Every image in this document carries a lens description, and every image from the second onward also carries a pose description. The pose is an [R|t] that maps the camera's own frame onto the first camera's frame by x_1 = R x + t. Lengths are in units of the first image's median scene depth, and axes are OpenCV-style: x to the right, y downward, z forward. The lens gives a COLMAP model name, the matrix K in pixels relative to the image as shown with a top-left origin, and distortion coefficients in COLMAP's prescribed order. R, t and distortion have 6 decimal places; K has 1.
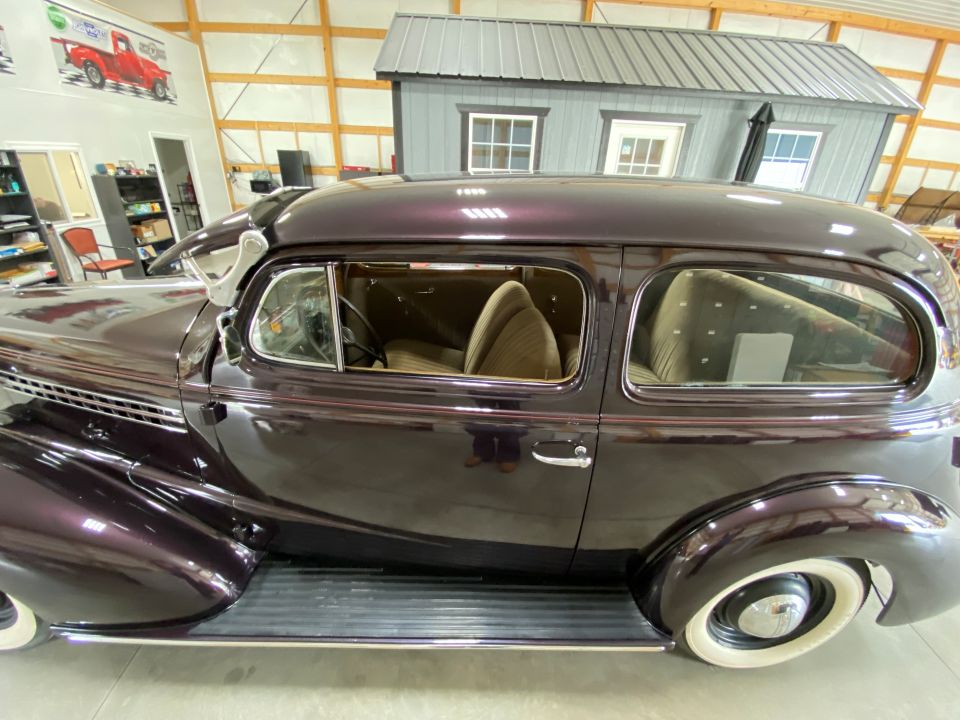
lens RADIAL K [[390.5, 0, 478.3], [0, 390.5, 361.9], [0, 0, 1]] dist [0.012895, -0.017464]
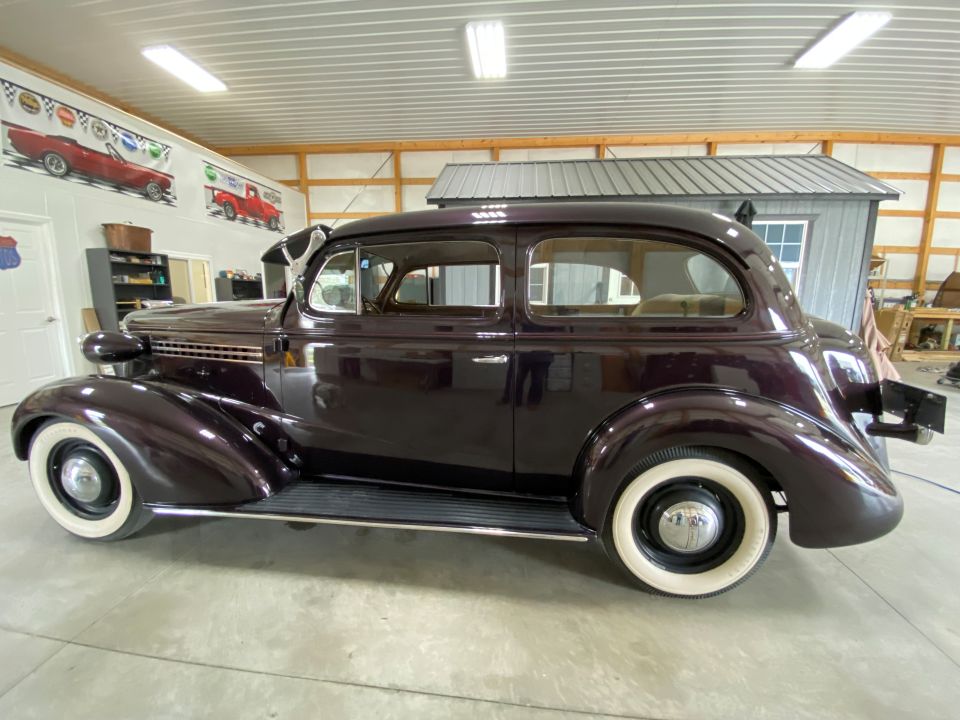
lens RADIAL K [[390.5, 0, 478.3], [0, 390.5, 361.9], [0, 0, 1]] dist [0.012895, -0.017464]
pose [[0.991214, -0.005334, -0.132161, 0.080907], [-0.031157, 0.961654, -0.272490, 0.145583], [0.128546, 0.274213, 0.953039, -0.098179]]
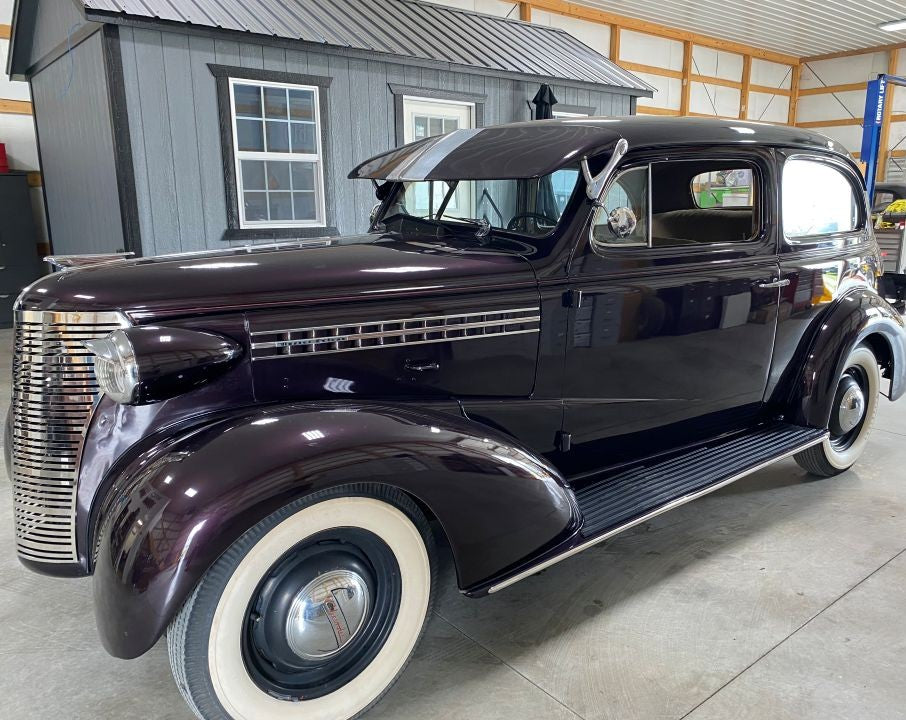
lens RADIAL K [[730.1, 0, 477.2], [0, 730.1, 360.9], [0, 0, 1]] dist [0.013172, 0.002811]
pose [[0.778604, -0.175587, 0.602449, -0.523710], [0.303341, 0.945747, -0.116394, 0.110361], [-0.549327, 0.273372, 0.789625, -0.111090]]
